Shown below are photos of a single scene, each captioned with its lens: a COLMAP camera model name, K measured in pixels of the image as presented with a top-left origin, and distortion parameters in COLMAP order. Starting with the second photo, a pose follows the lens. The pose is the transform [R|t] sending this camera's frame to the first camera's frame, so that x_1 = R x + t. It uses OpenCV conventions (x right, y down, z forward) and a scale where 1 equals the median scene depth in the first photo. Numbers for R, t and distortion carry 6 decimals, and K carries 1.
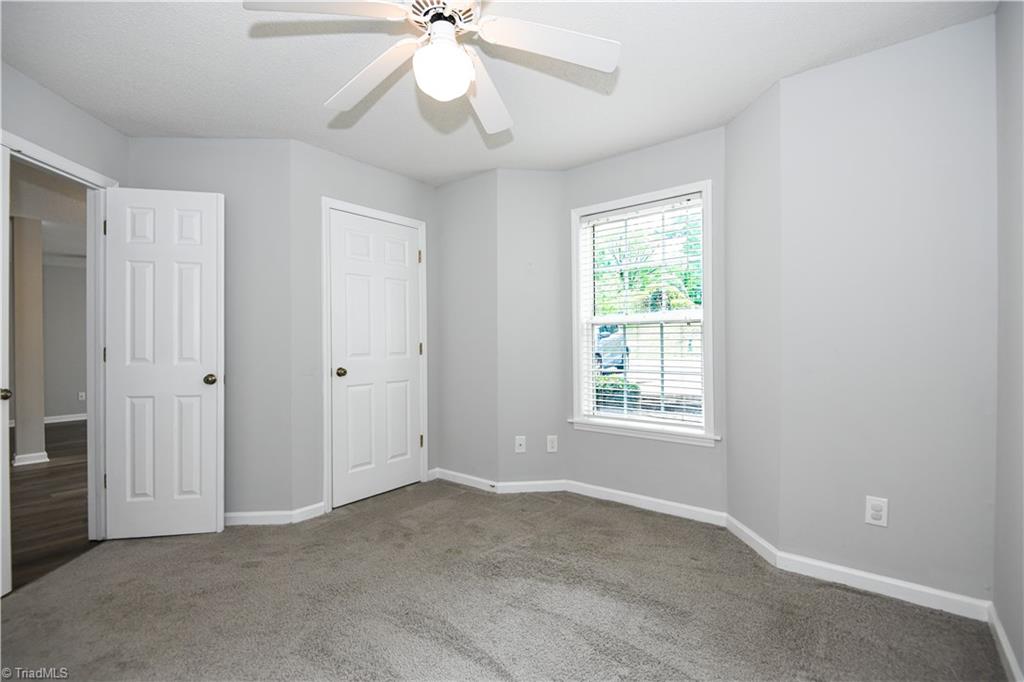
lens RADIAL K [[472.2, 0, 510.4], [0, 472.2, 341.3], [0, 0, 1]] dist [0.031818, -0.032459]
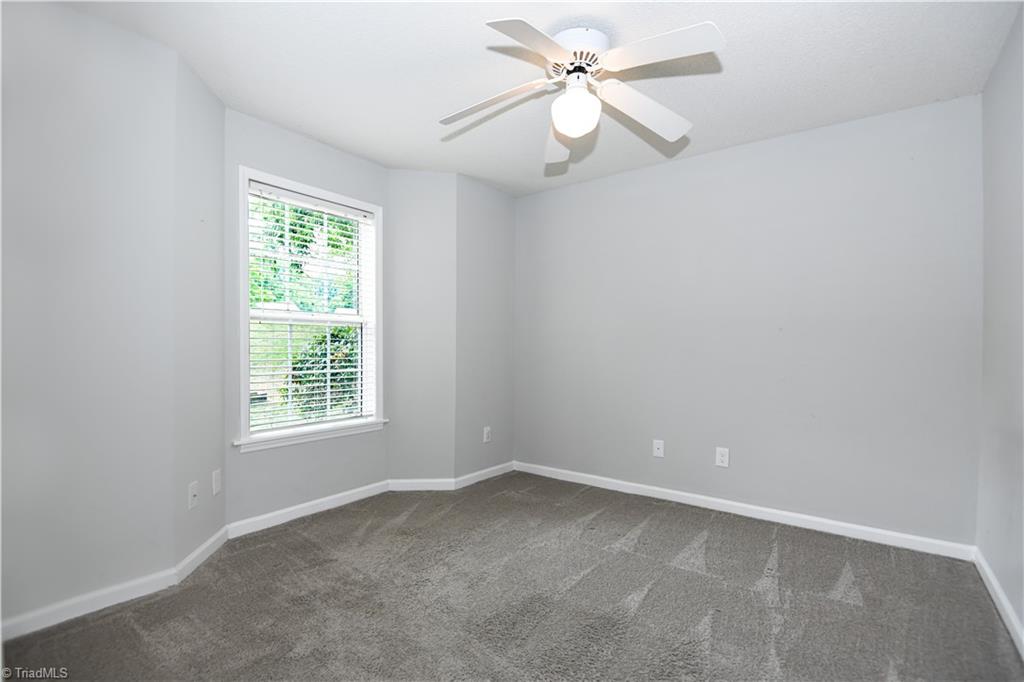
lens RADIAL K [[472.2, 0, 510.4], [0, 472.2, 341.3], [0, 0, 1]] dist [0.031818, -0.032459]
pose [[-0.040312, 0.022429, 0.998935, -0.802487], [-0.001680, 0.999745, -0.022515, 0.024609], [-0.999186, -0.002586, -0.040264, 0.721578]]
